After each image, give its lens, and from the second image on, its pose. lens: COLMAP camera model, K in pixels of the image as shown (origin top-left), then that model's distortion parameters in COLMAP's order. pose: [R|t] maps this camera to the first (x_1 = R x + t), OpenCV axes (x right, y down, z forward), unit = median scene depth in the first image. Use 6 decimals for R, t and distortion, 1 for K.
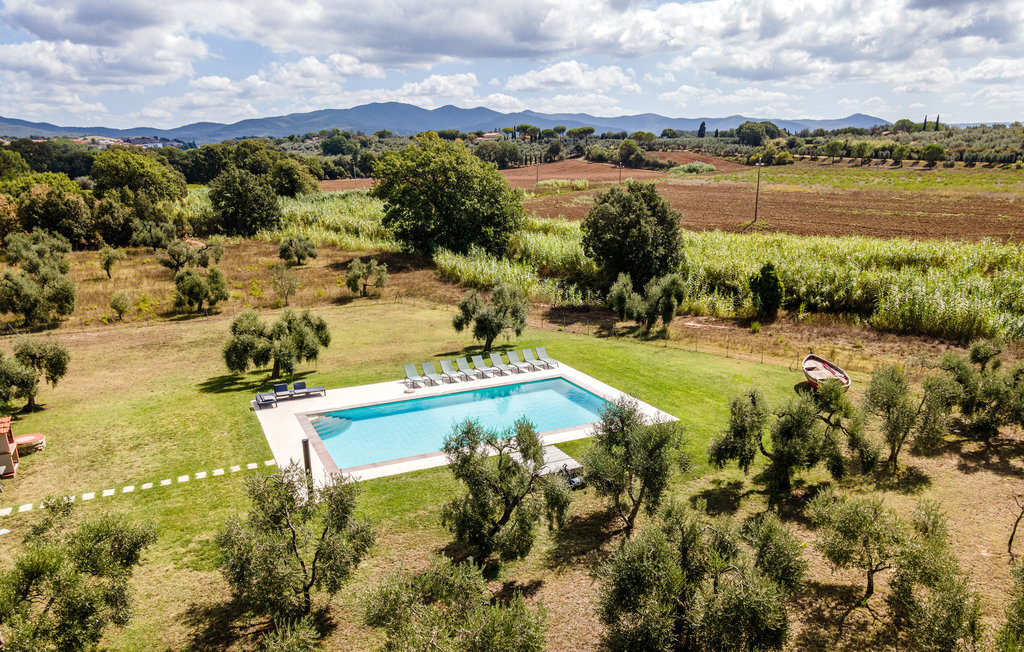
lens RADIAL K [[745.9, 0, 518.3], [0, 745.9, 384.1], [0, 0, 1]] dist [0.015745, 0.047153]
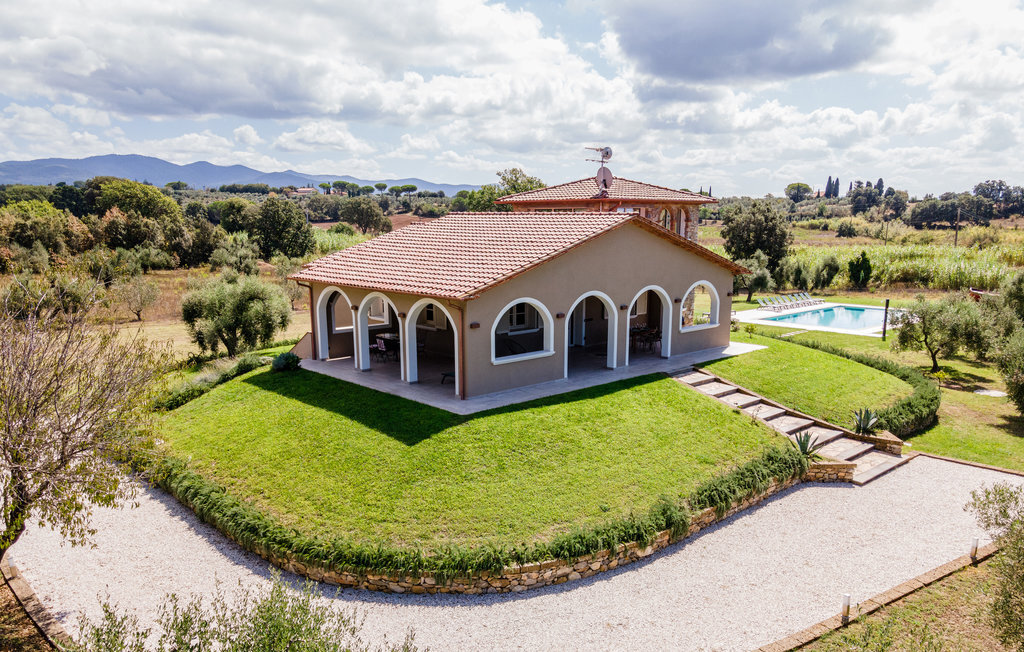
lens RADIAL K [[745.9, 0, 518.3], [0, 745.9, 384.1], [0, 0, 1]] dist [0.015745, 0.047153]
pose [[0.953865, -0.047805, 0.296405, -0.740562], [0.070877, 0.995193, -0.067583, 0.149306], [-0.291750, 0.085474, 0.952668, -0.209517]]
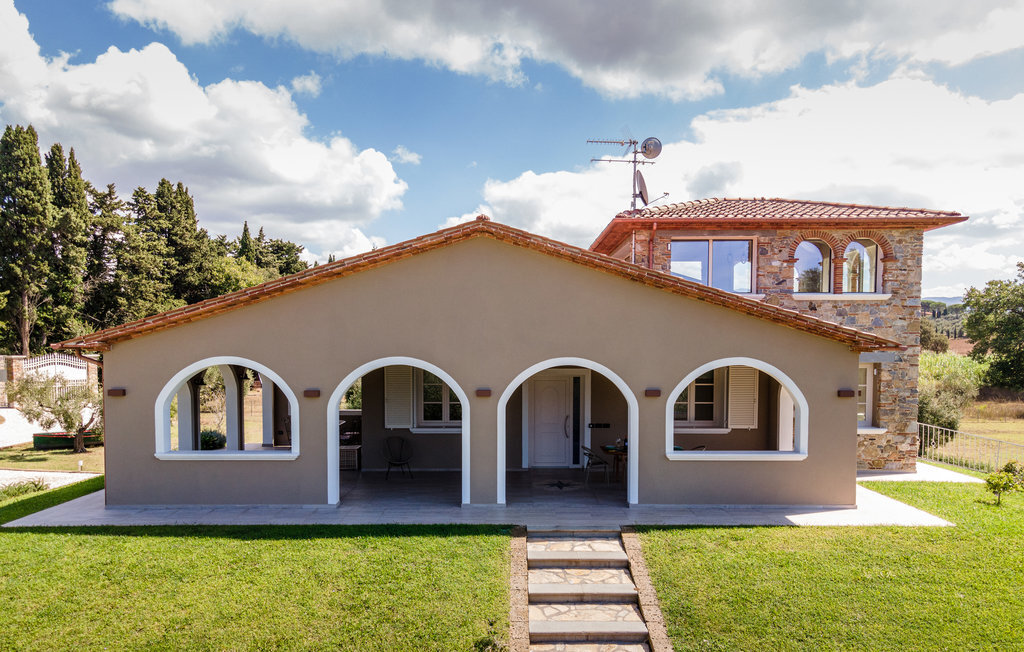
lens RADIAL K [[745.9, 0, 518.3], [0, 745.9, 384.1], [0, 0, 1]] dist [0.015745, 0.047153]
pose [[0.903877, 0.041891, -0.425737, -0.440580], [-0.140047, 0.969331, -0.201953, 0.122566], [0.404220, 0.242164, 0.882022, -0.018334]]
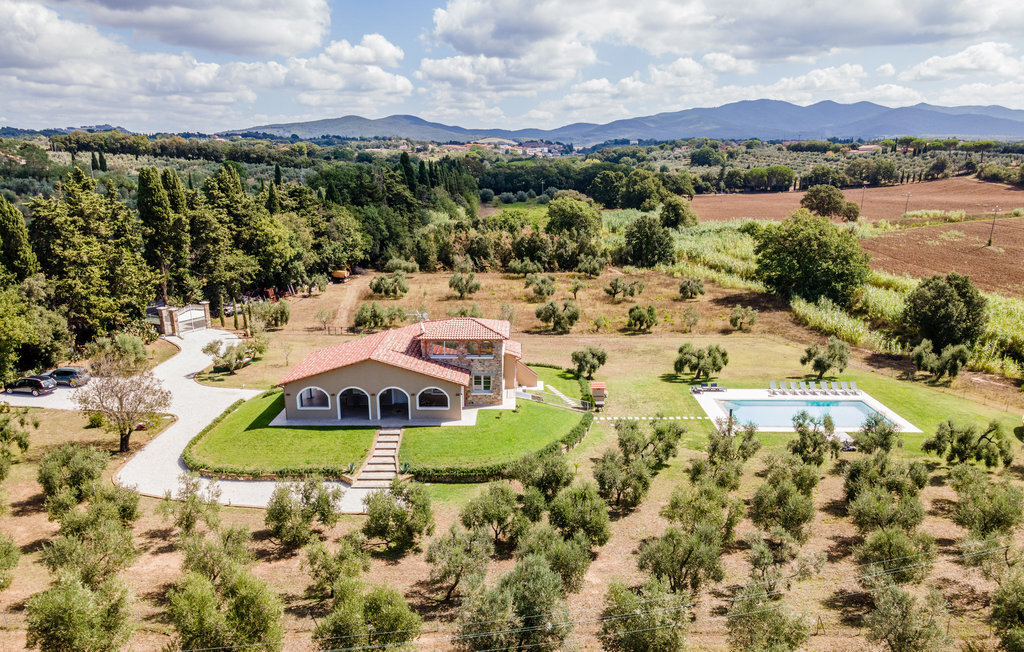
lens RADIAL K [[745.9, 0, 518.3], [0, 745.9, 384.1], [0, 0, 1]] dist [0.015745, 0.047153]
pose [[0.899301, 0.141205, -0.413907, 0.038198], [-0.140046, 0.989584, 0.033319, 0.004429], [0.414300, 0.028002, 0.909709, -0.647377]]
